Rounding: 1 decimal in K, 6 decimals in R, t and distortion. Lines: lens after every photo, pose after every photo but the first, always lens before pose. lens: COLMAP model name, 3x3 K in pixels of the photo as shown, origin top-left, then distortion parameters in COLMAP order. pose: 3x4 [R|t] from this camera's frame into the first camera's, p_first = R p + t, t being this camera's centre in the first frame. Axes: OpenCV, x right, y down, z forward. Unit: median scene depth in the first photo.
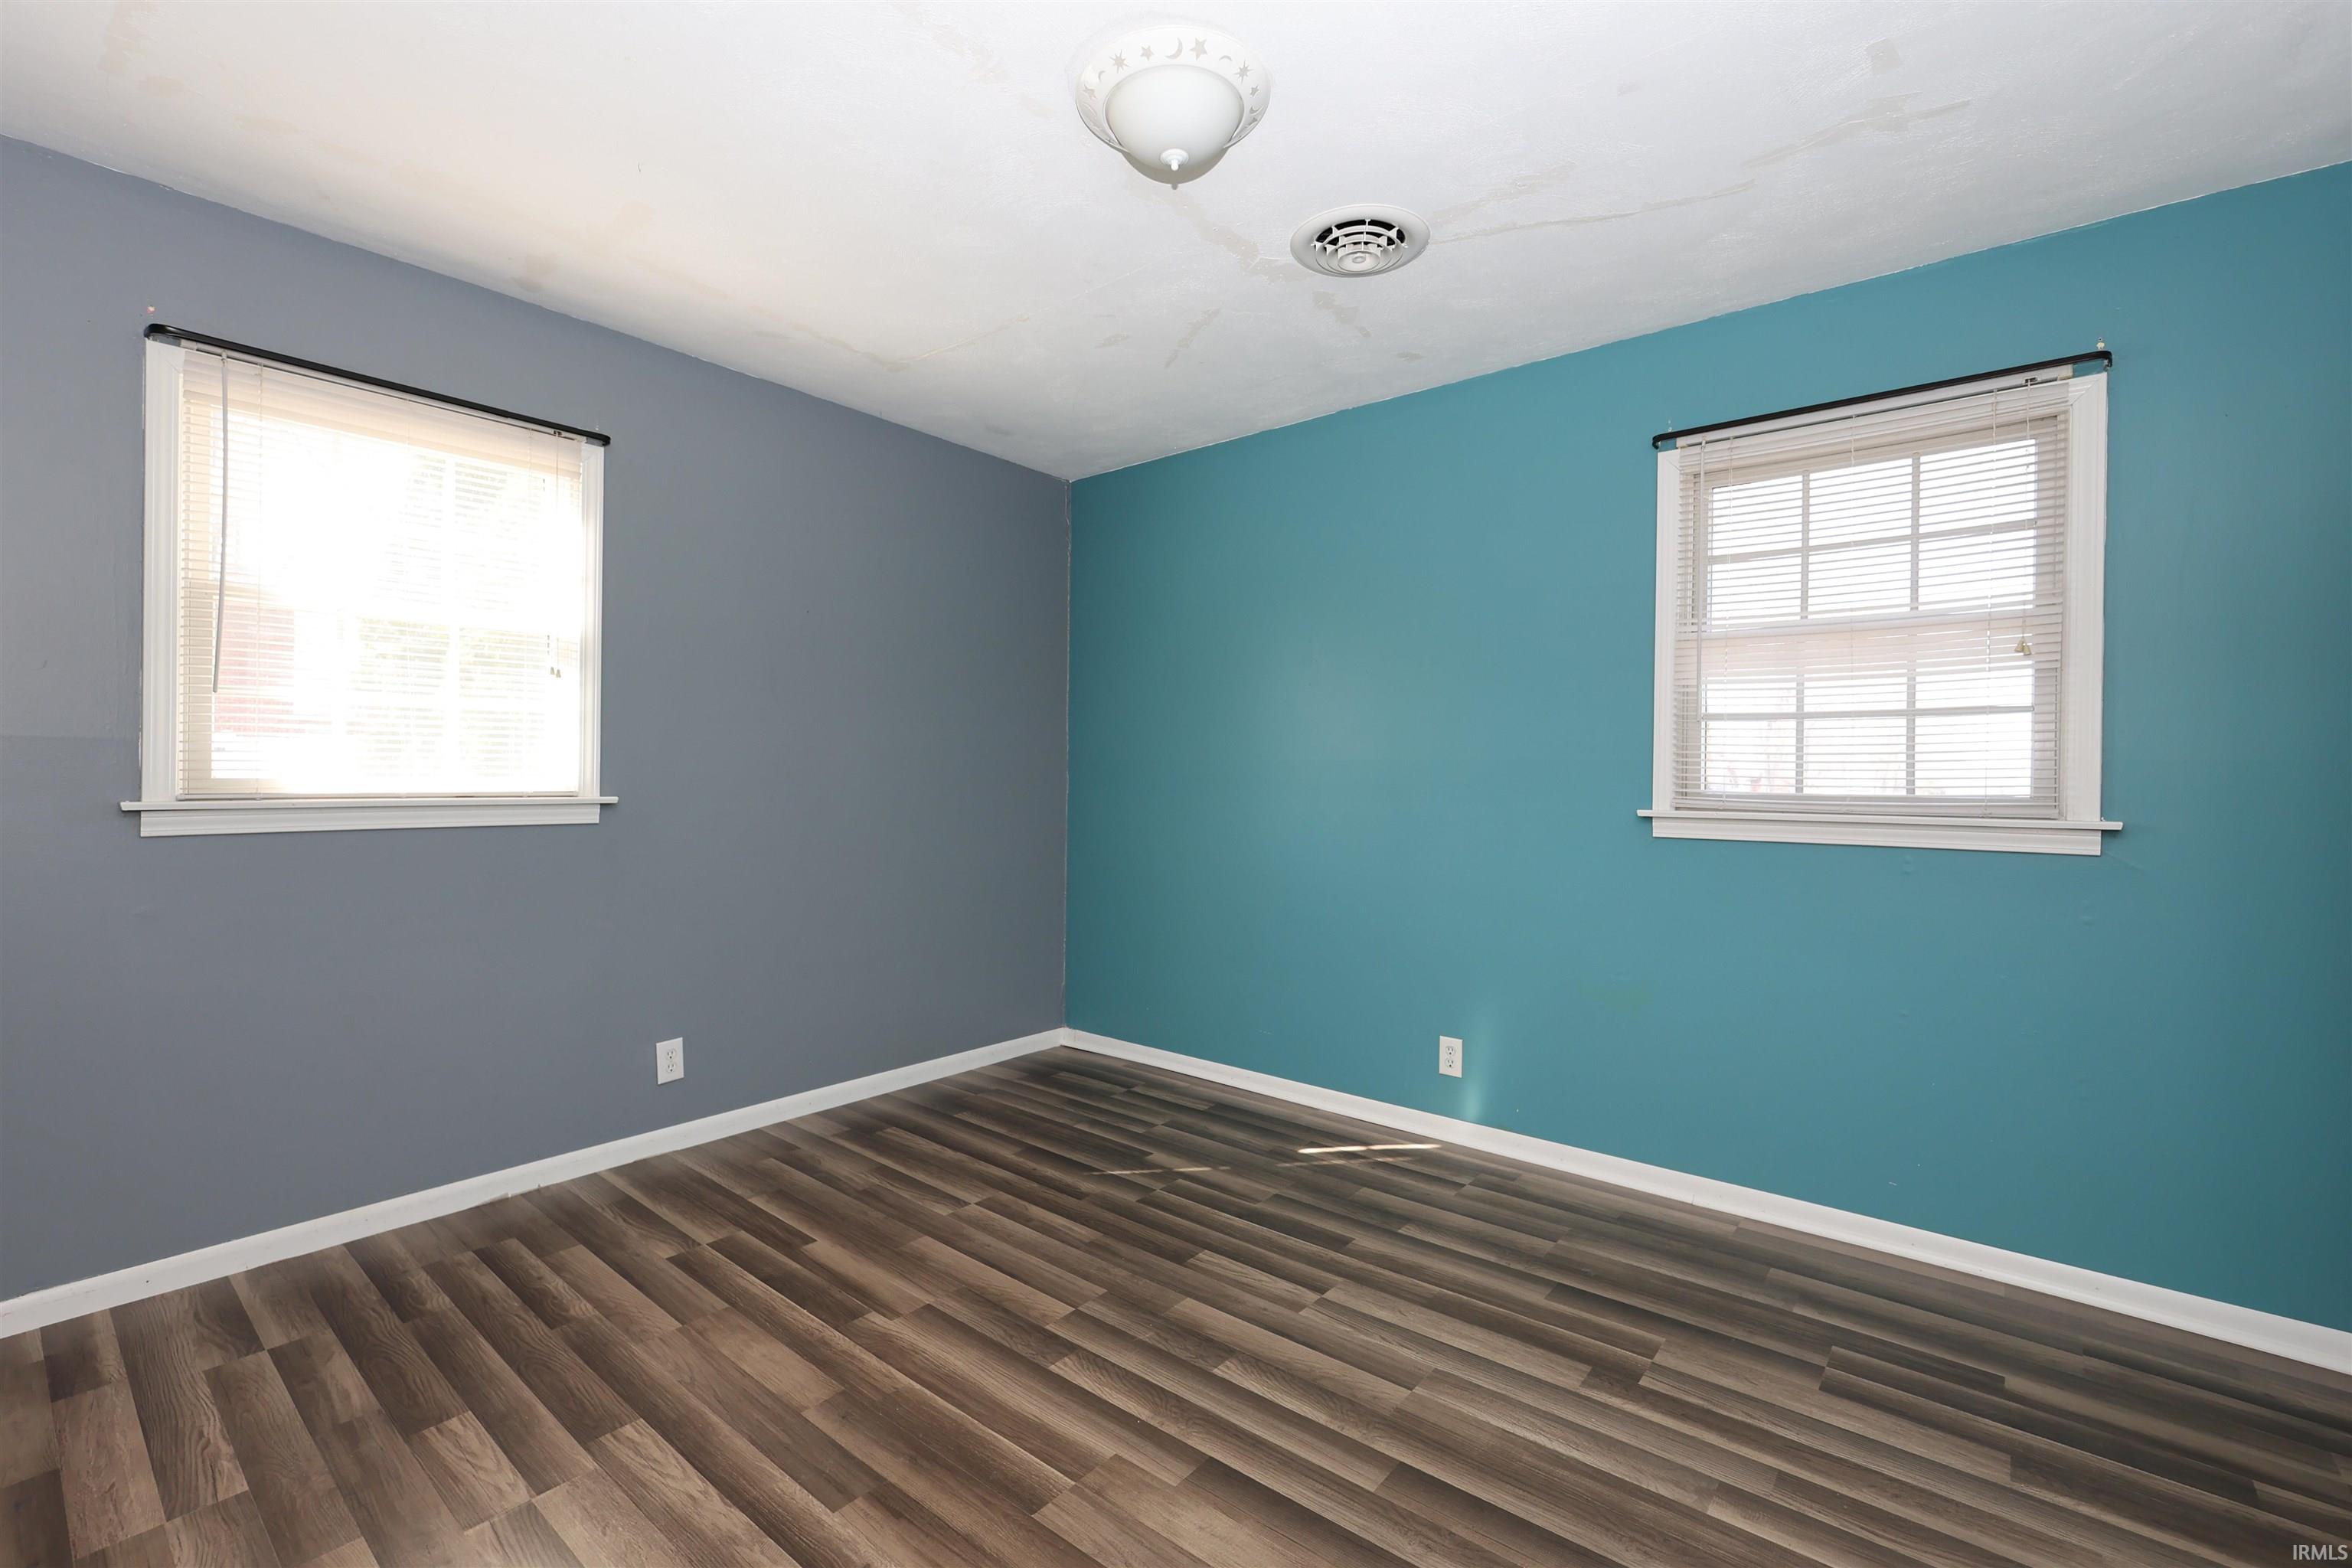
lens RADIAL K [[982.8, 0, 1164.5], [0, 982.8, 786.9], [0, 0, 1]] dist [-0.024045, 0.021628]
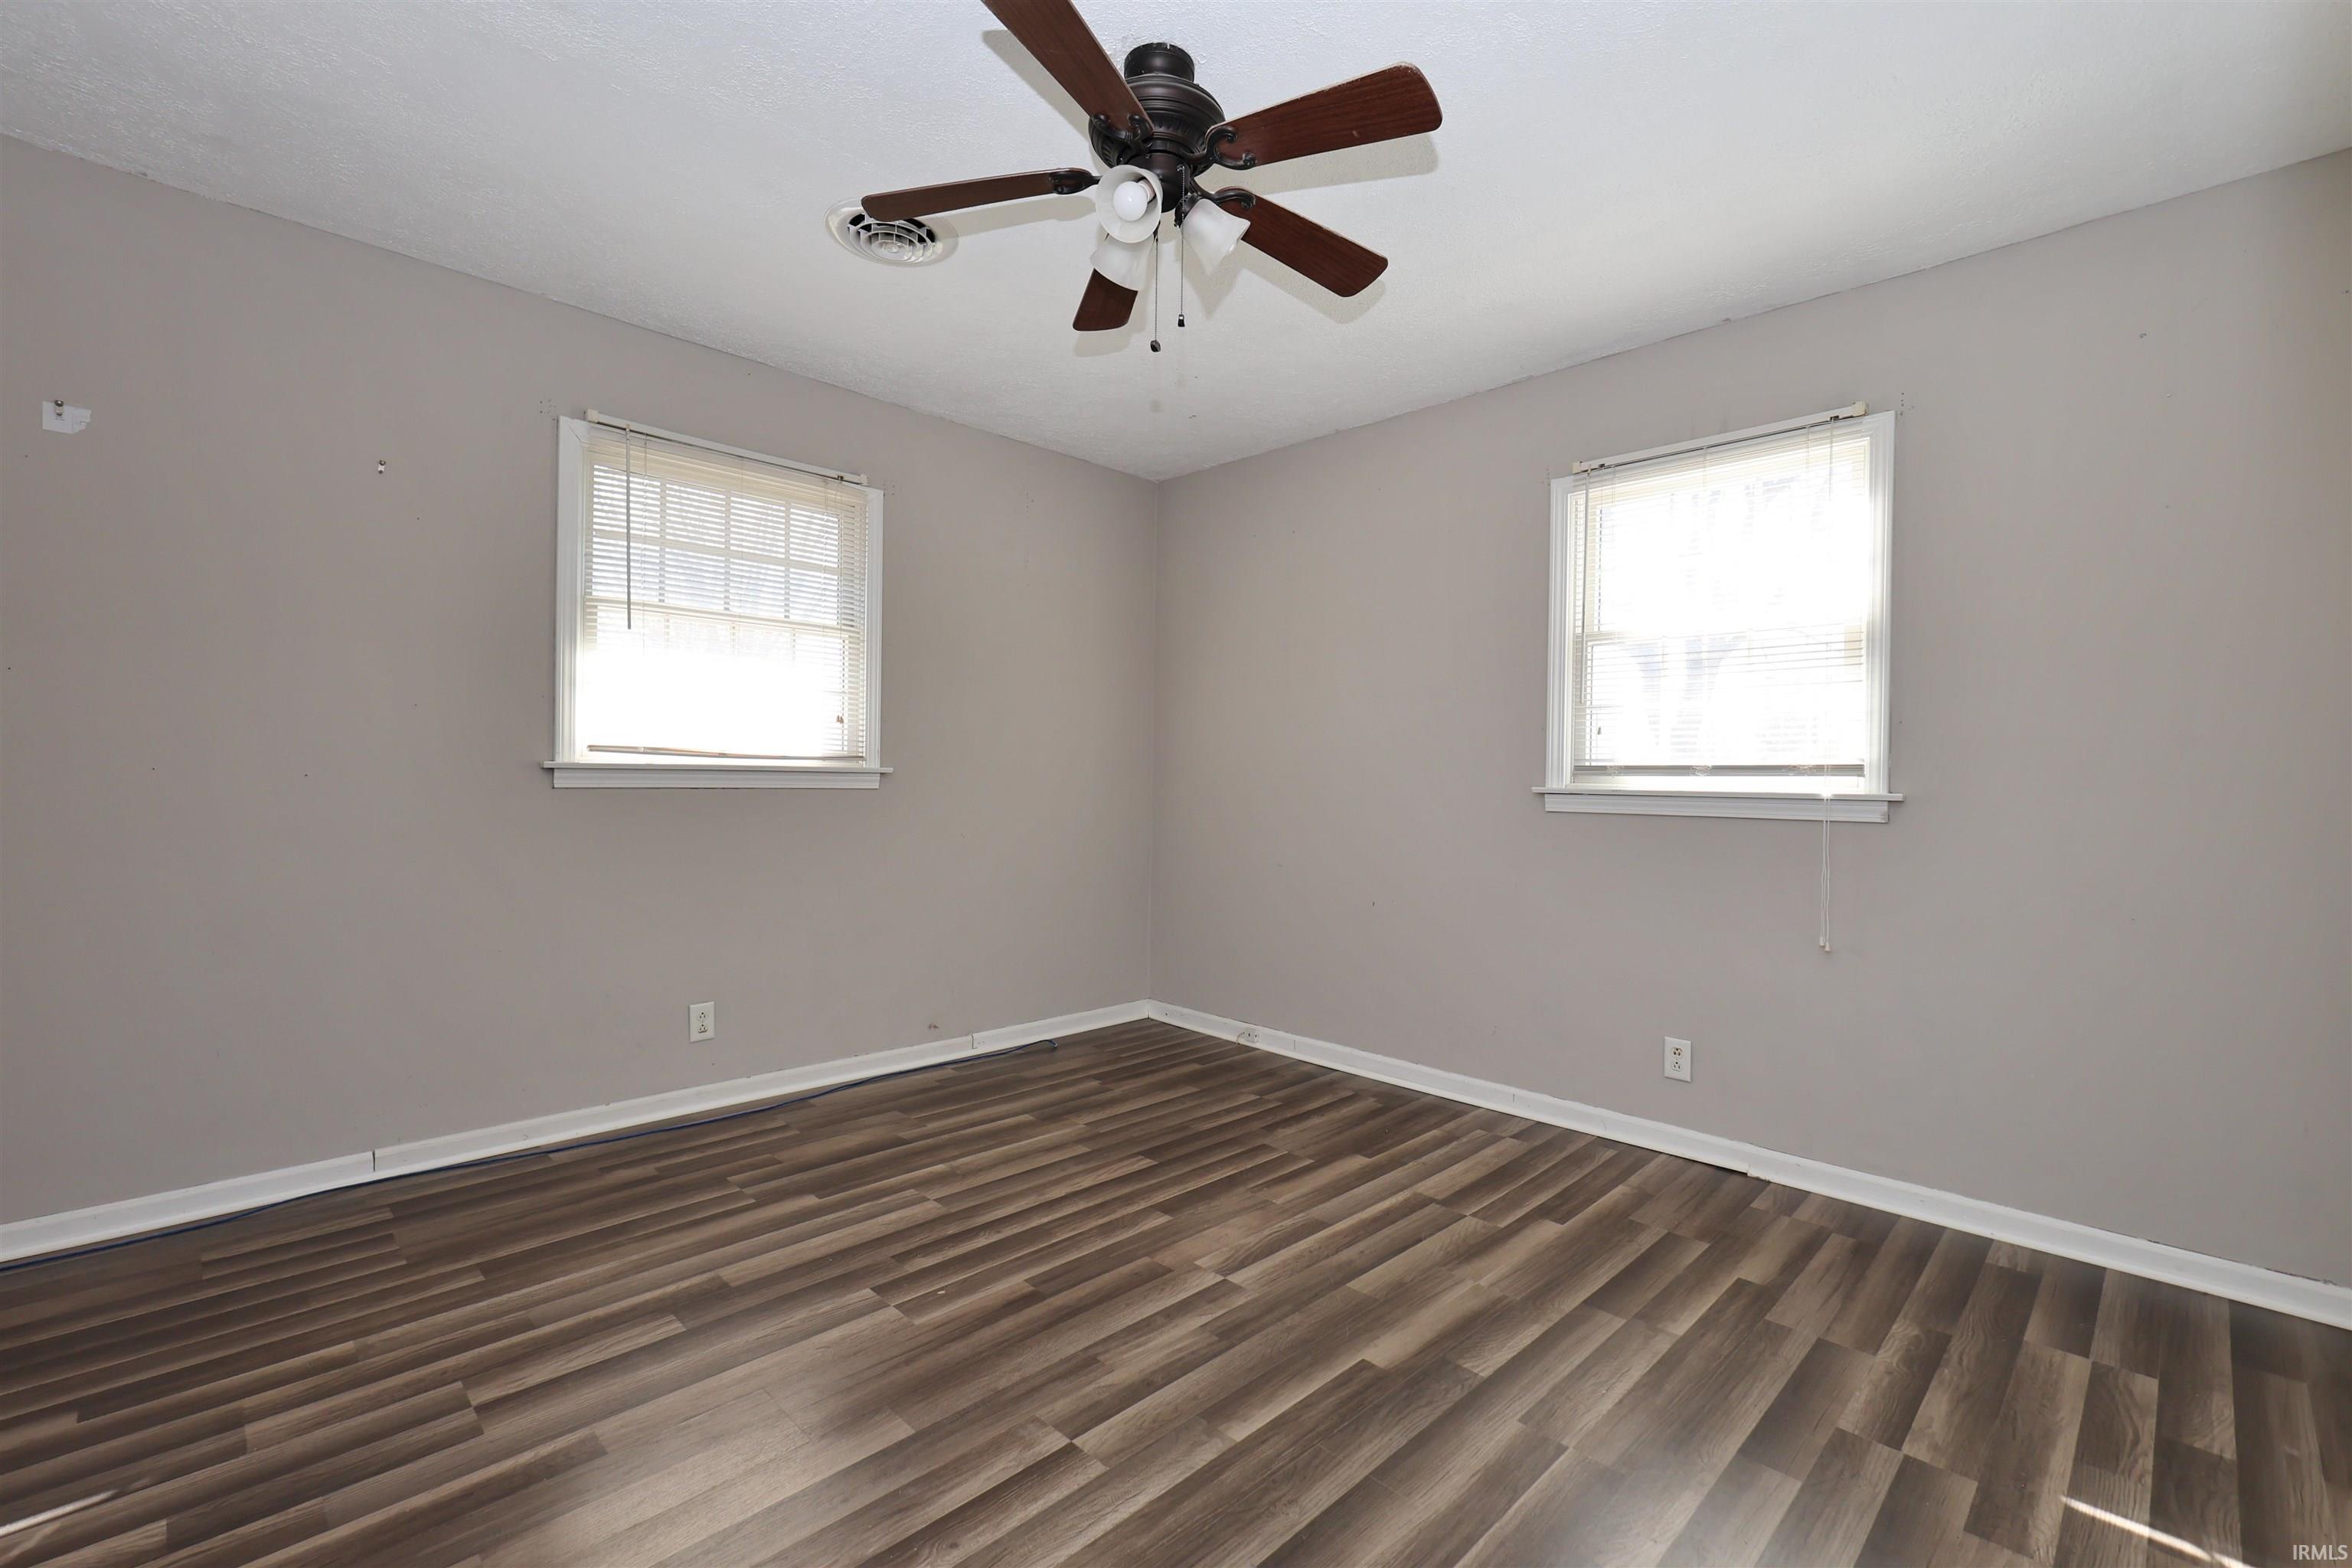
lens RADIAL K [[982.8, 0, 1164.5], [0, 982.8, 786.9], [0, 0, 1]] dist [-0.024045, 0.021628]
pose [[-0.079674, 0.003689, -0.996814, 1.161594], [-0.007802, 0.999960, 0.004324, 0.022681], [0.996790, 0.008121, -0.079642, 1.053605]]
